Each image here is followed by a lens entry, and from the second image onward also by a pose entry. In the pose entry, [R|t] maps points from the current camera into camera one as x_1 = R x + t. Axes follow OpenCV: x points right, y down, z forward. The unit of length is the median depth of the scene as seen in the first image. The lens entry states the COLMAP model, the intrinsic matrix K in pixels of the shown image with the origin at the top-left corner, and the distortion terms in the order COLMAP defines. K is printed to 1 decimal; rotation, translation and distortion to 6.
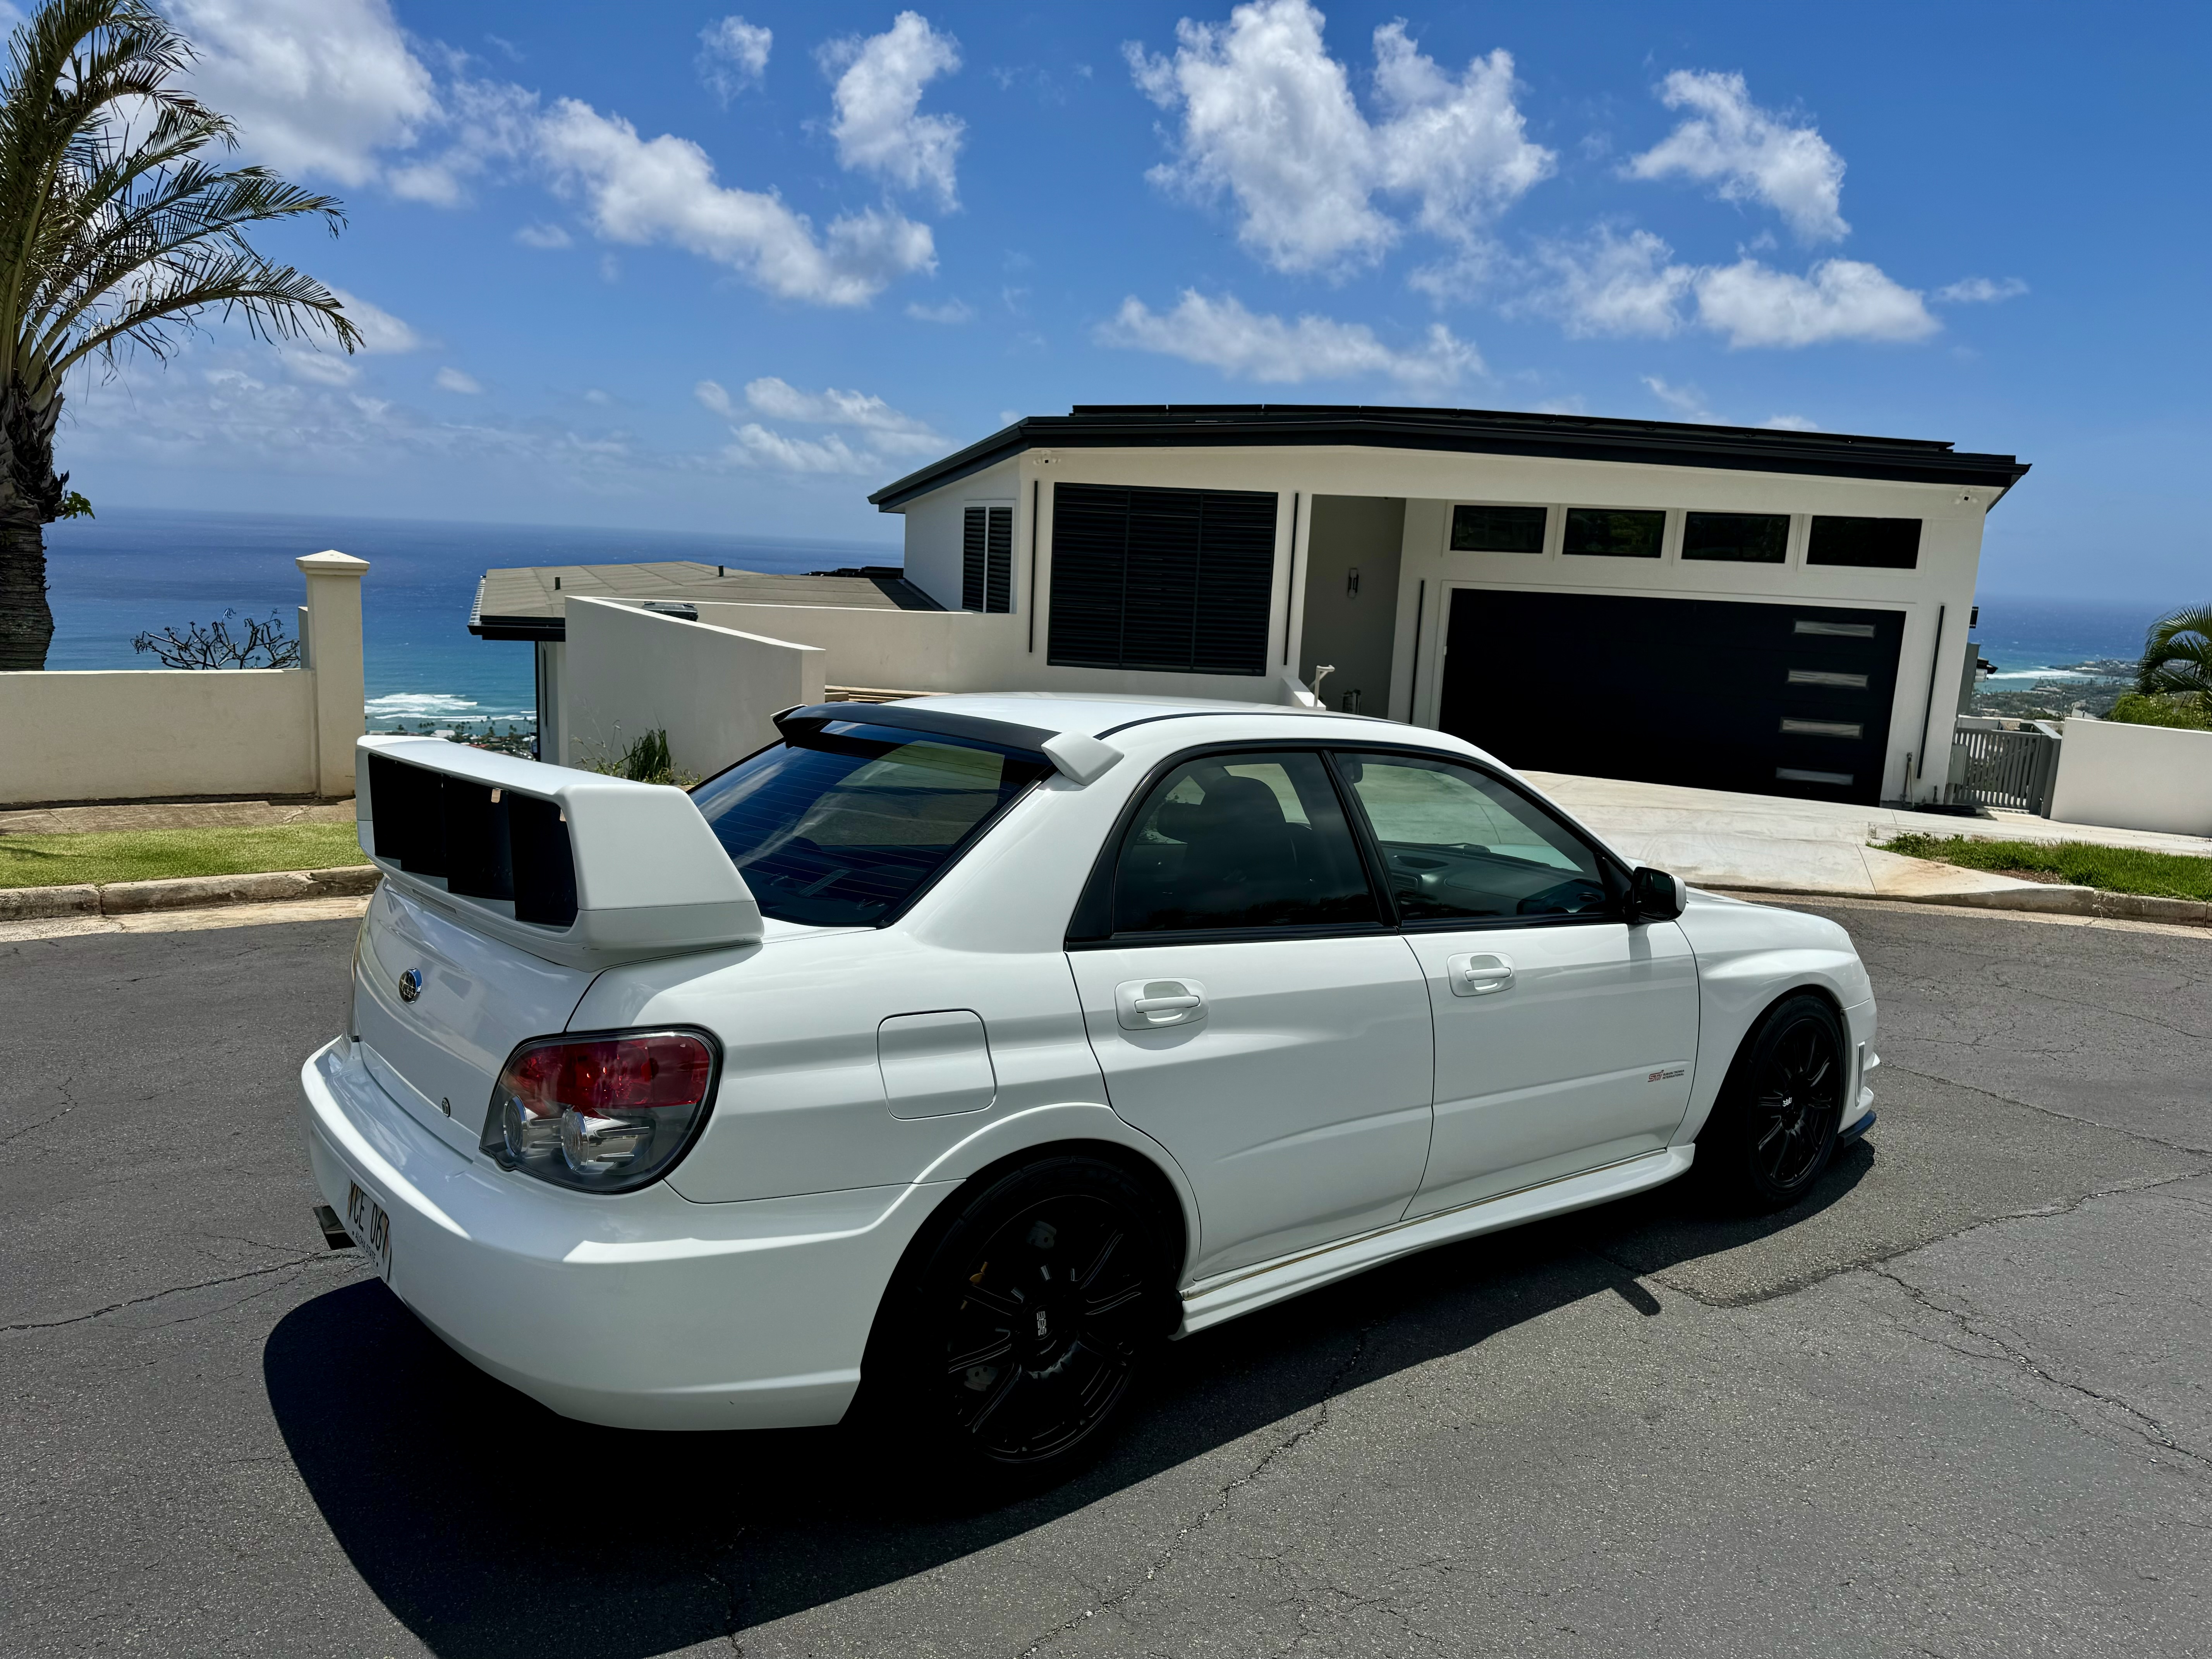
lens RADIAL K [[1523.1, 0, 1106.0], [0, 1523.1, 829.5], [0, 0, 1]] dist [0.058672, -0.065383]
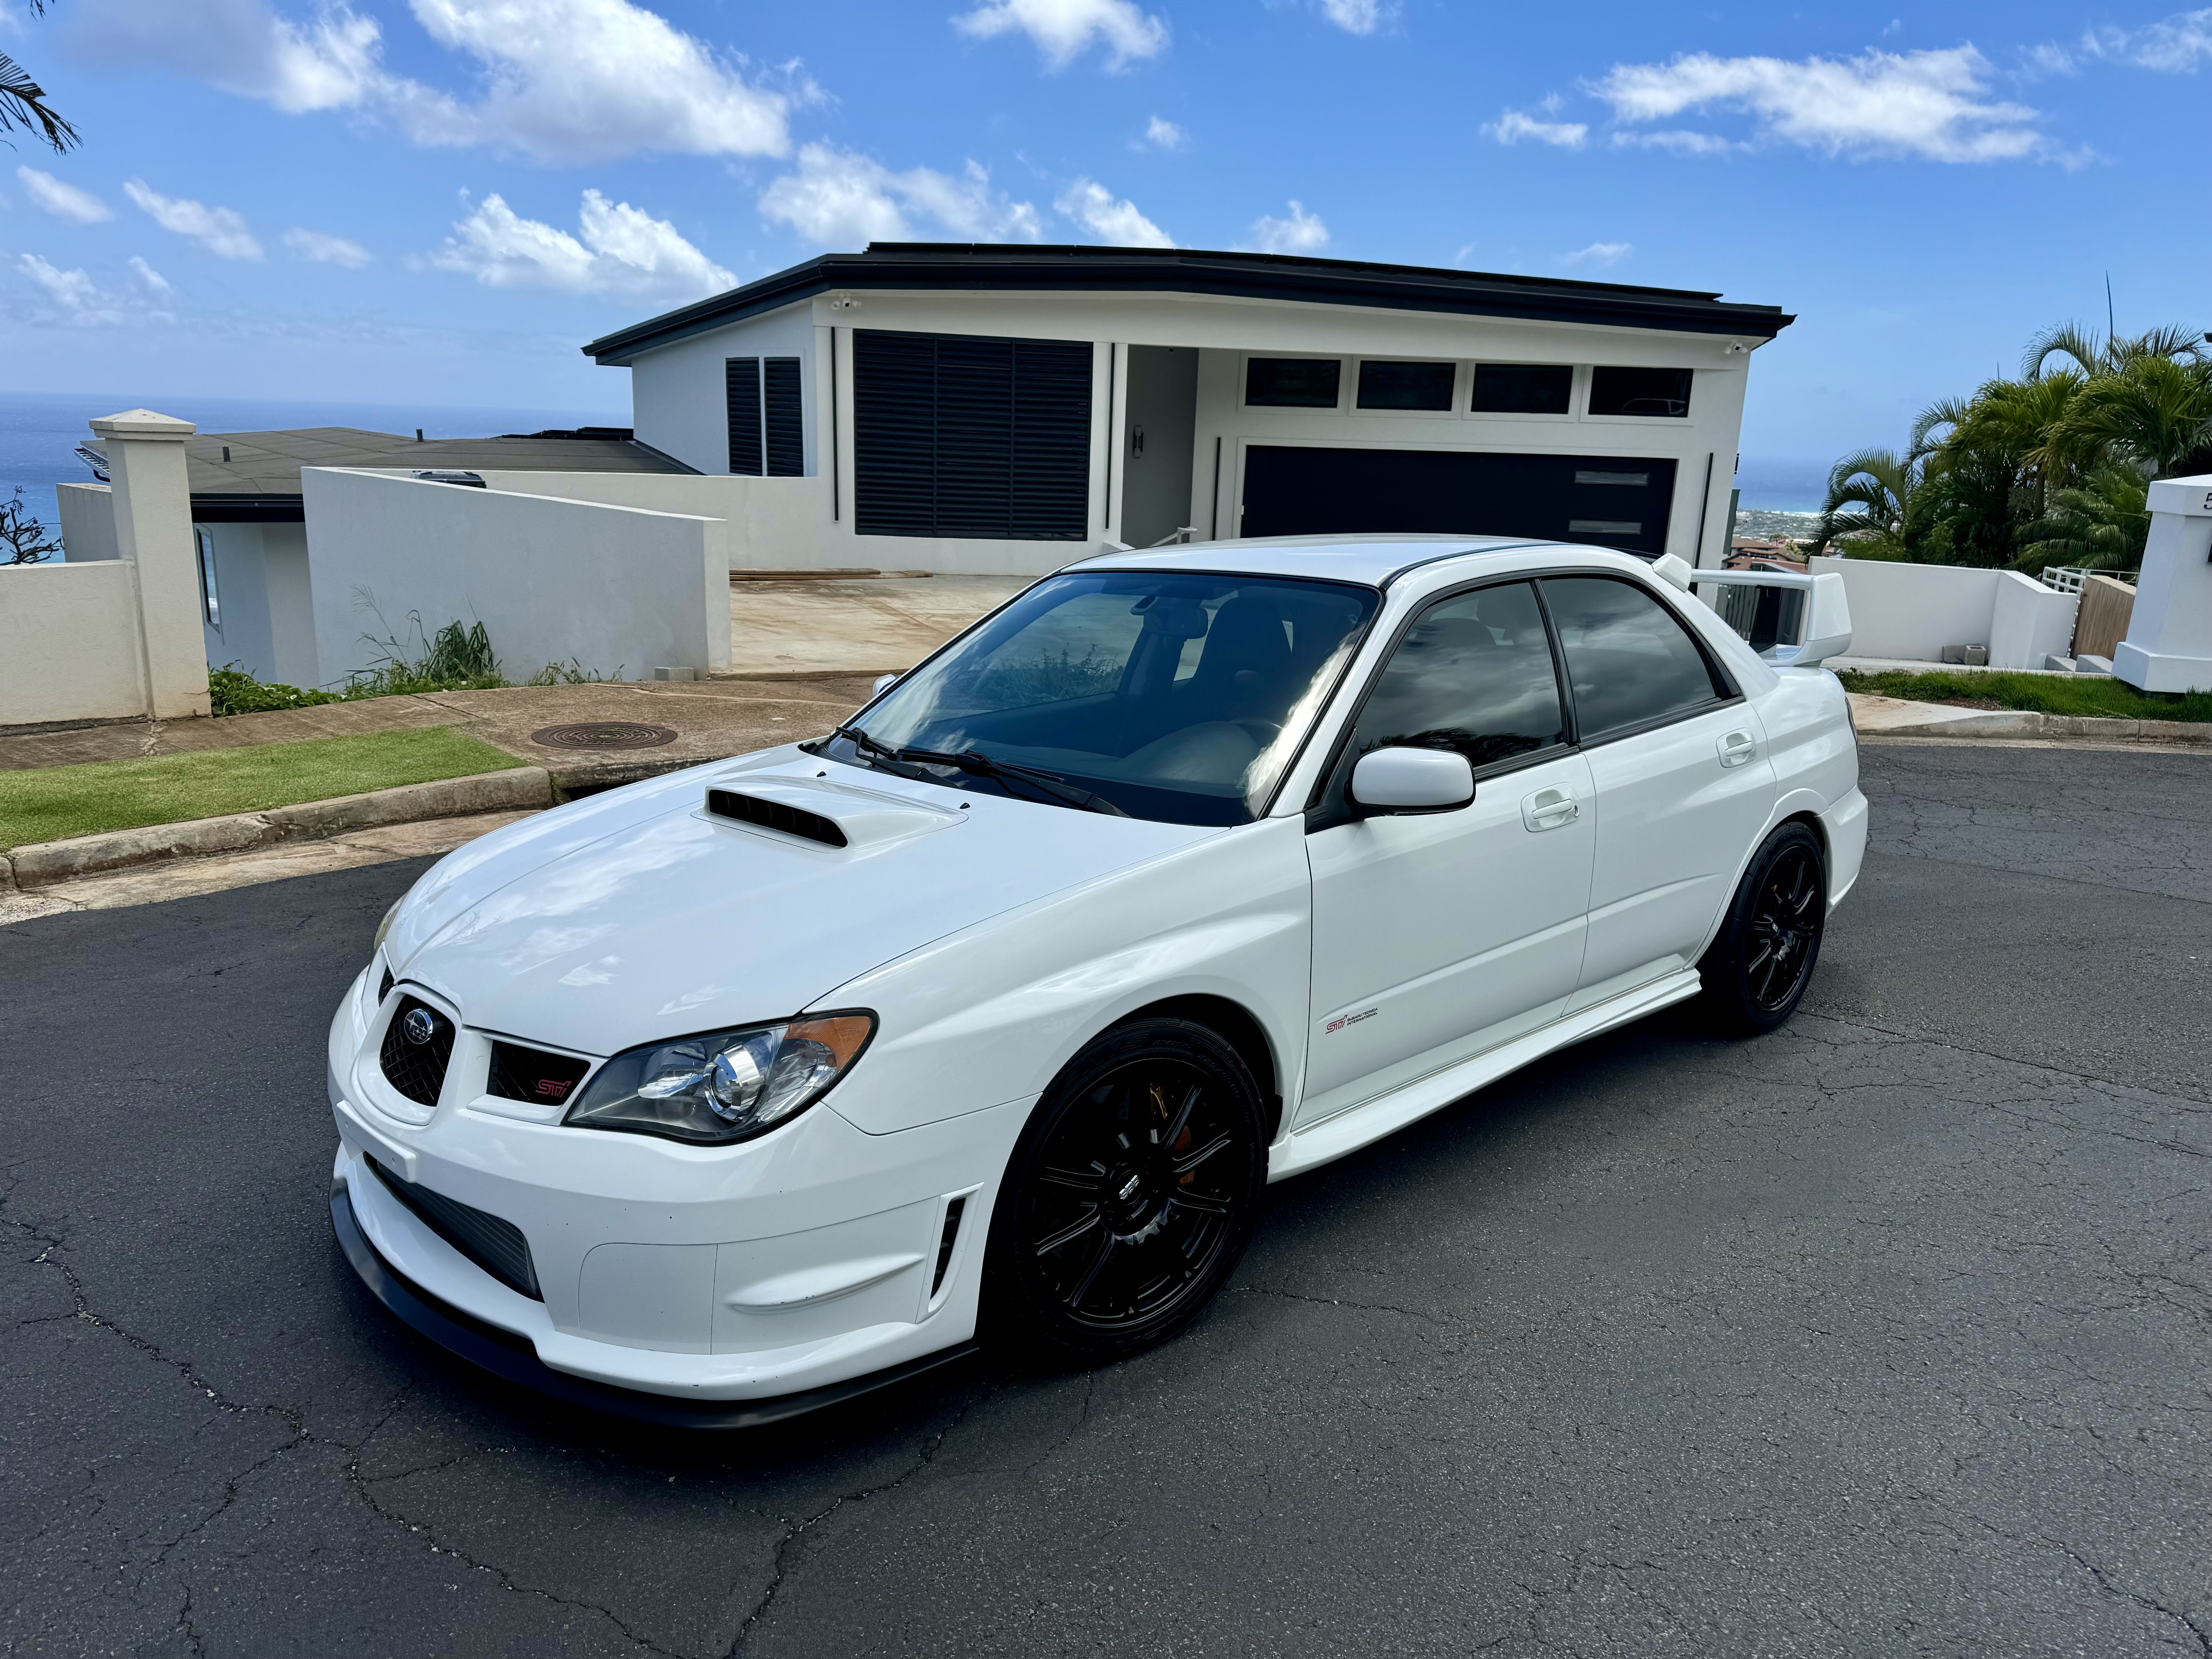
lens RADIAL K [[1551.2, 0, 1107.5], [0, 1551.2, 817.3], [0, 0, 1]] dist [0.005190, 0.002835]
pose [[0.969421, -0.071163, 0.234858, -0.221135], [0.053022, 0.995164, 0.082683, -0.011425], [-0.239606, -0.067702, 0.968507, 0.085928]]
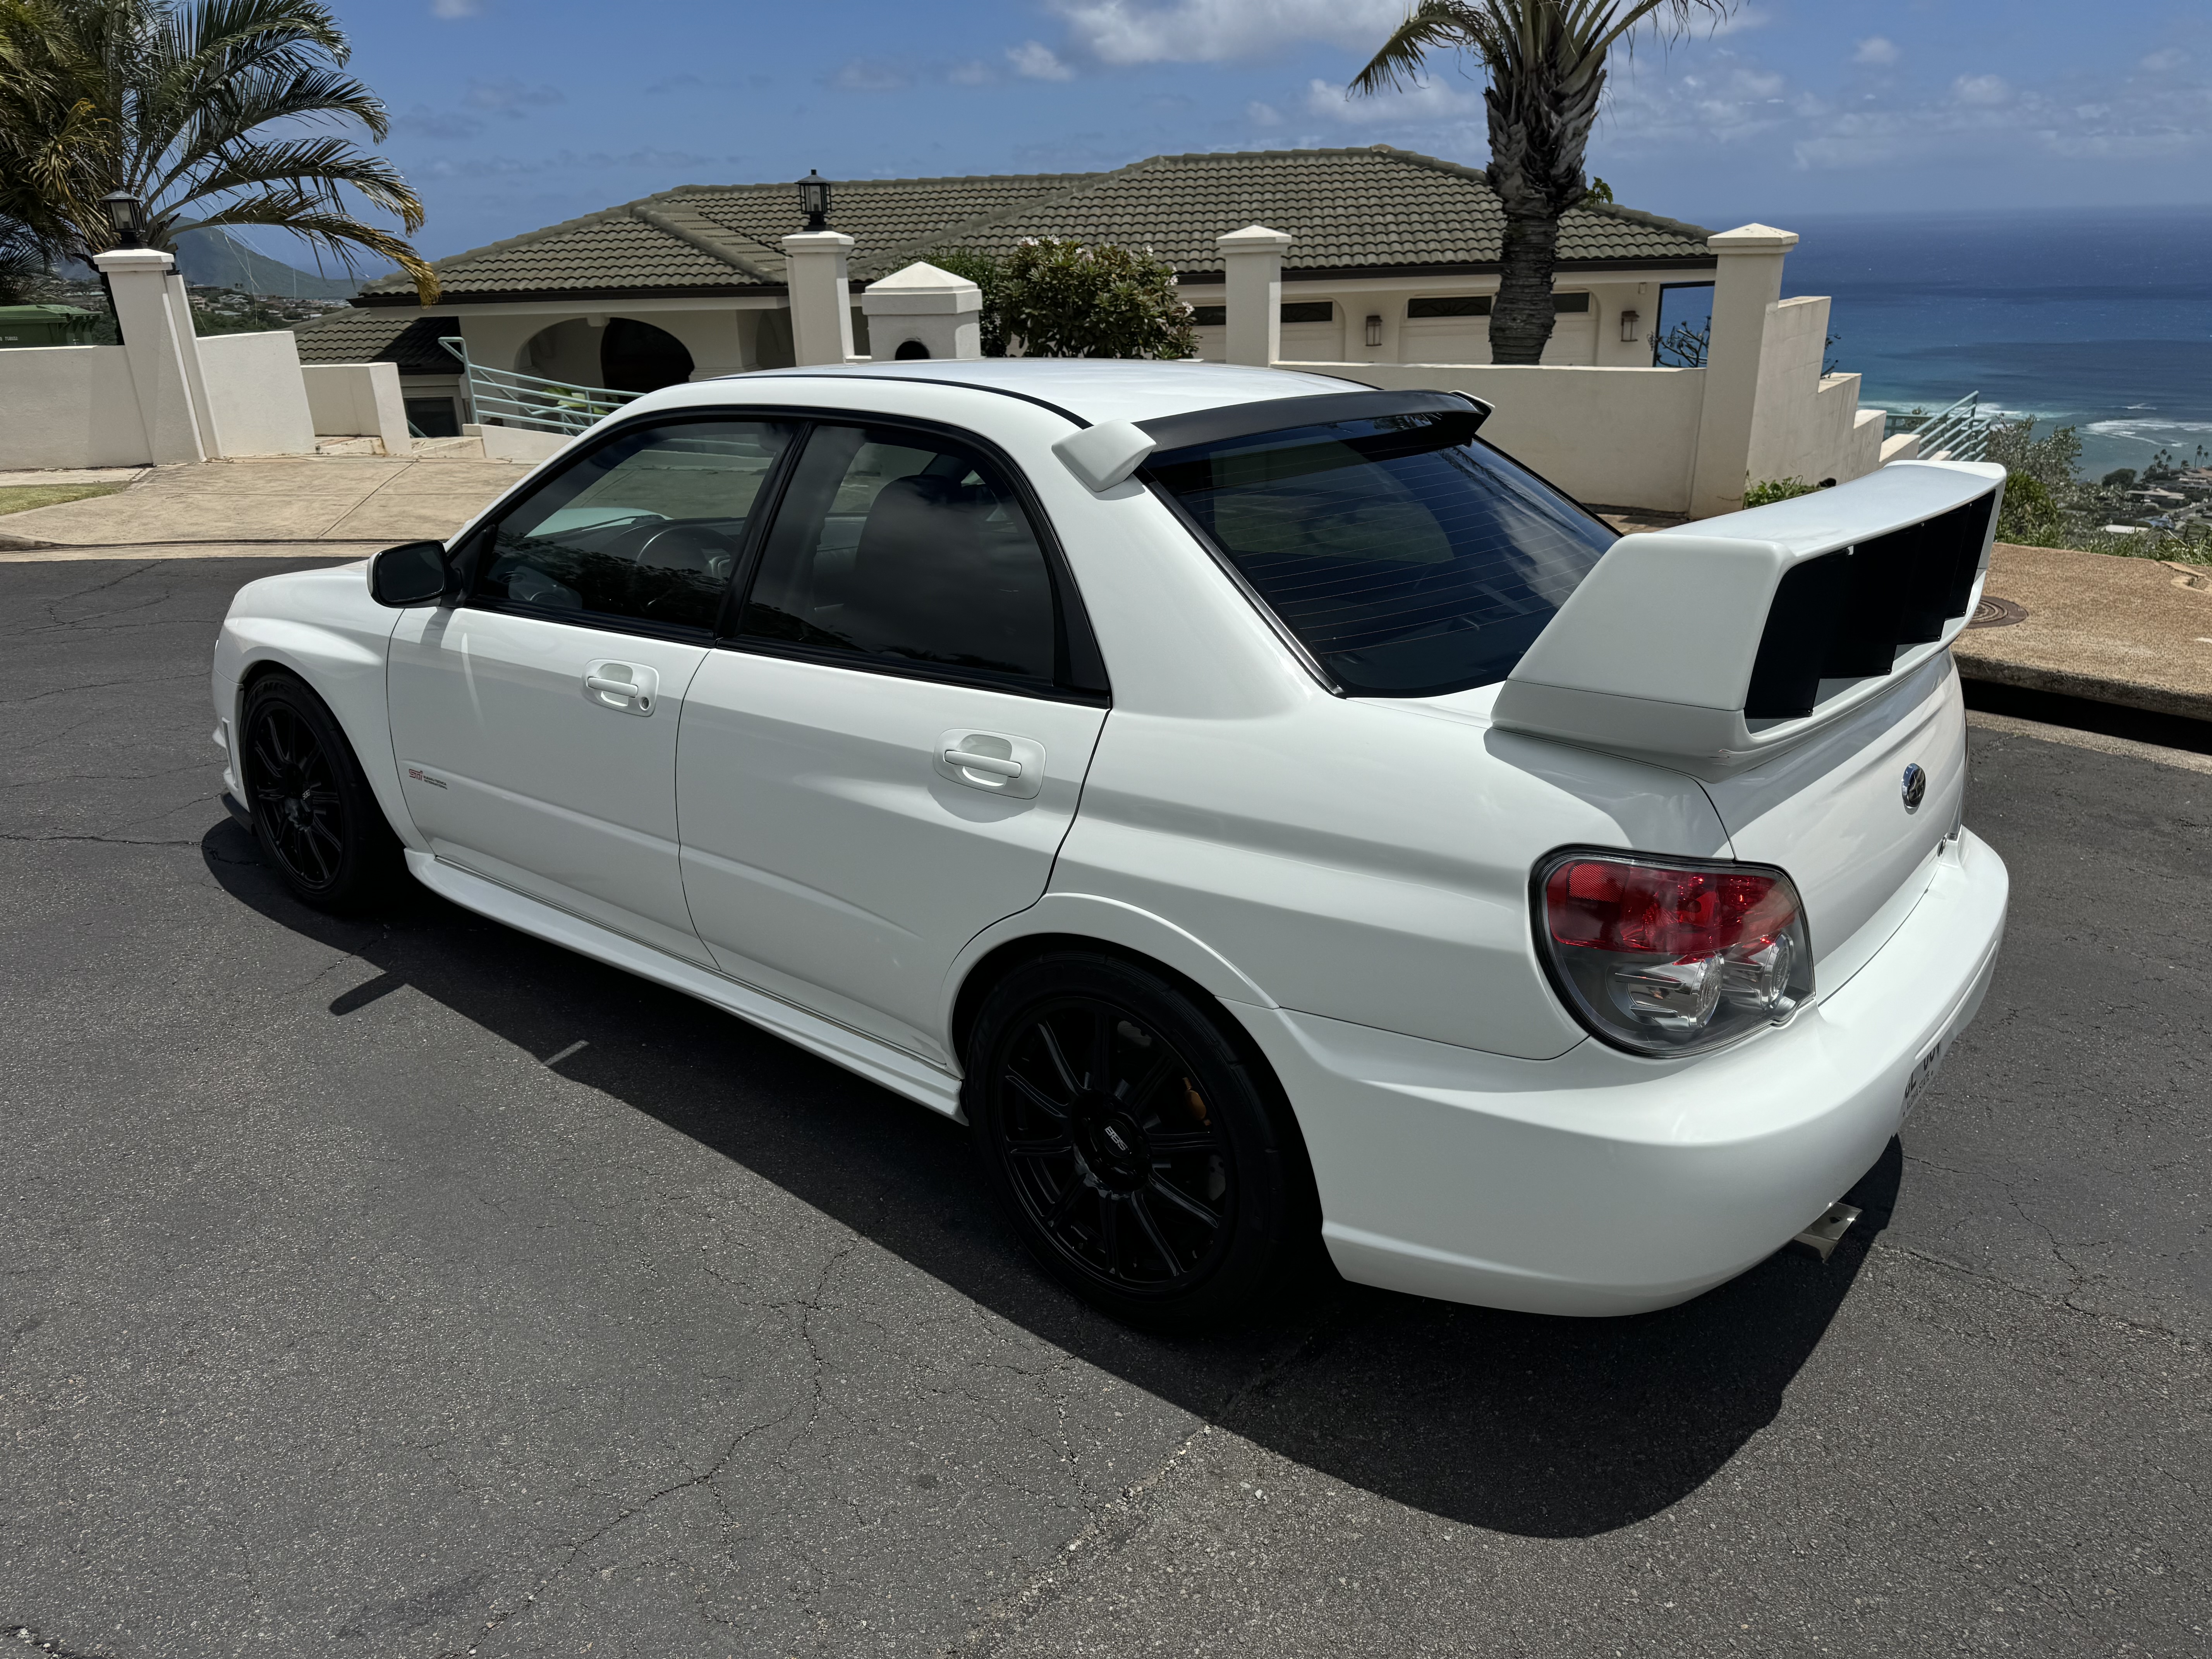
lens RADIAL K [[1521.1, 0, 1117.7], [0, 1521.1, 834.2], [0, 0, 1]] dist [0.087799, -0.139048]
pose [[0.345901, 0.281301, -0.895110, 0.228427], [-0.113239, 0.959542, 0.257790, -0.035696], [0.931413, 0.012192, 0.363761, 0.369585]]
